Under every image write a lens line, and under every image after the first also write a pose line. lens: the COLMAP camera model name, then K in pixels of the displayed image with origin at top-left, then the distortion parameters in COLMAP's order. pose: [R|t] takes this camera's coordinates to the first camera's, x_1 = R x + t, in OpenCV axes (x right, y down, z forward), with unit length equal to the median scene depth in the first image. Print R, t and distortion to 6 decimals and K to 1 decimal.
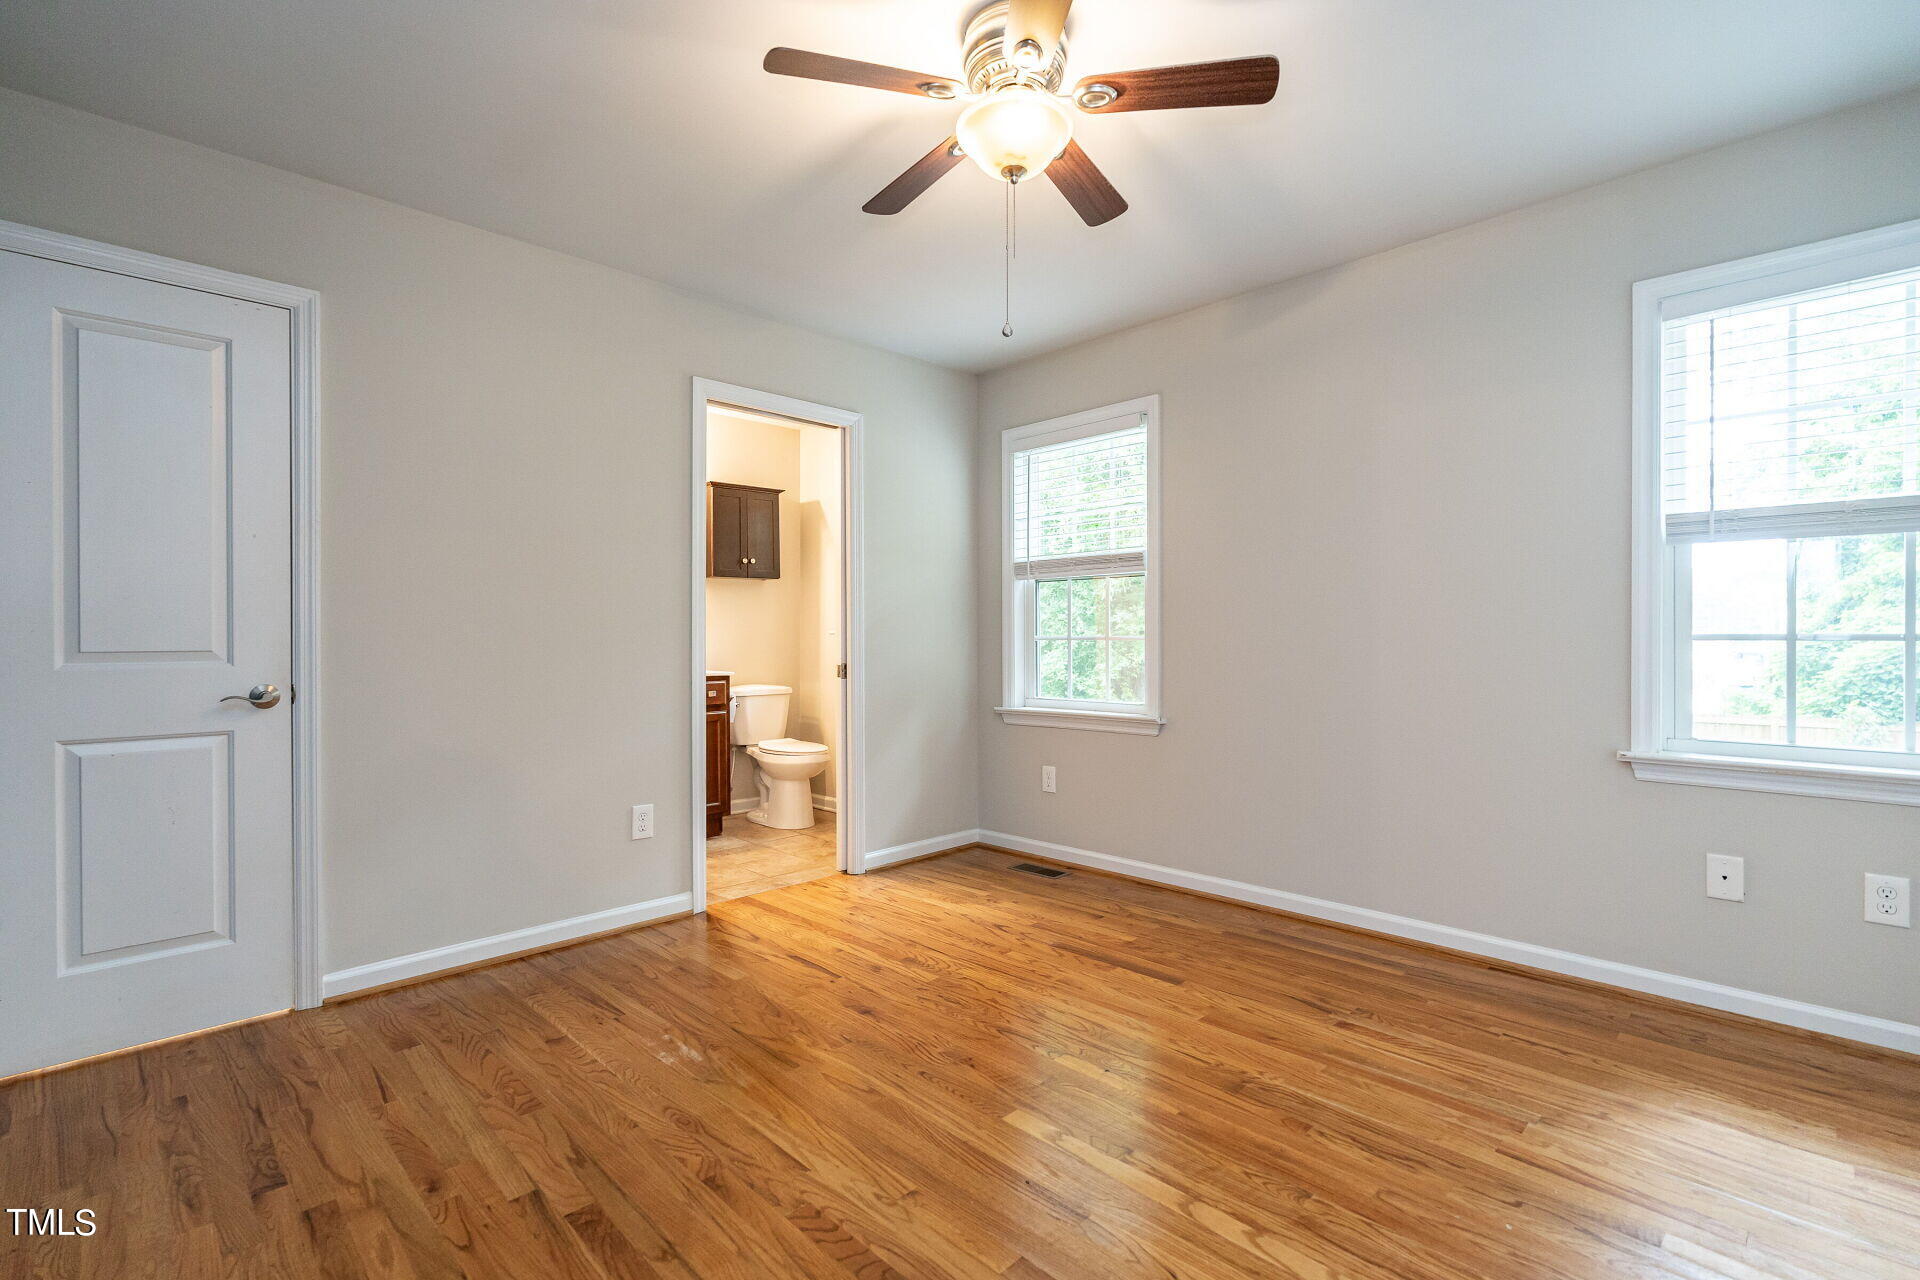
lens RADIAL K [[878.1, 0, 973.0], [0, 878.1, 630.8], [0, 0, 1]] dist [-0.003119, 0.001277]
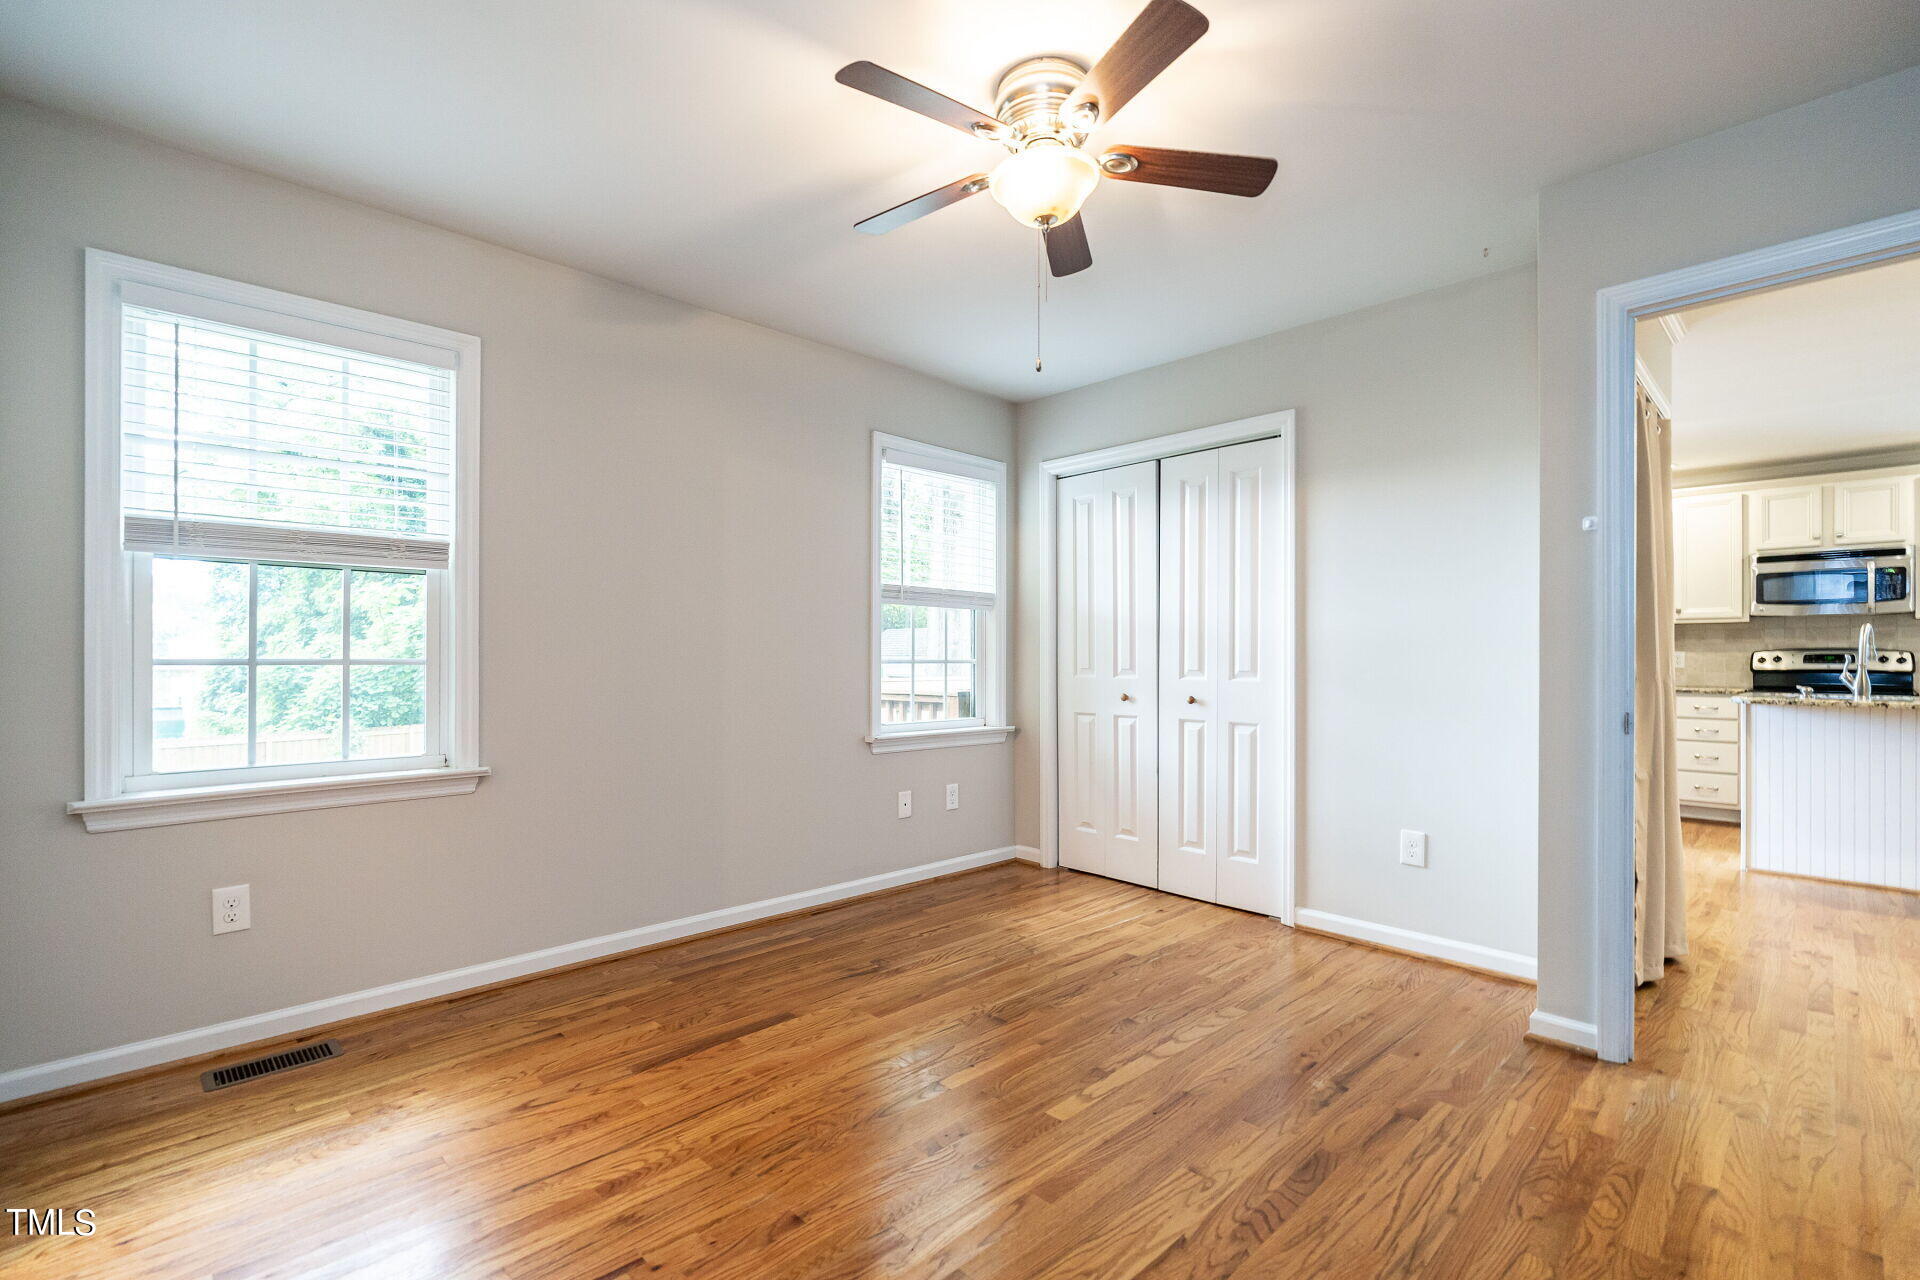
lens RADIAL K [[878.1, 0, 942.2], [0, 878.1, 644.5], [0, 0, 1]] dist [-0.003119, 0.001277]
pose [[0.010454, 0.018533, 0.999774, -0.708873], [-0.008869, 0.999791, -0.018440, 0.005228], [-0.999906, -0.008674, 0.010616, 0.785260]]
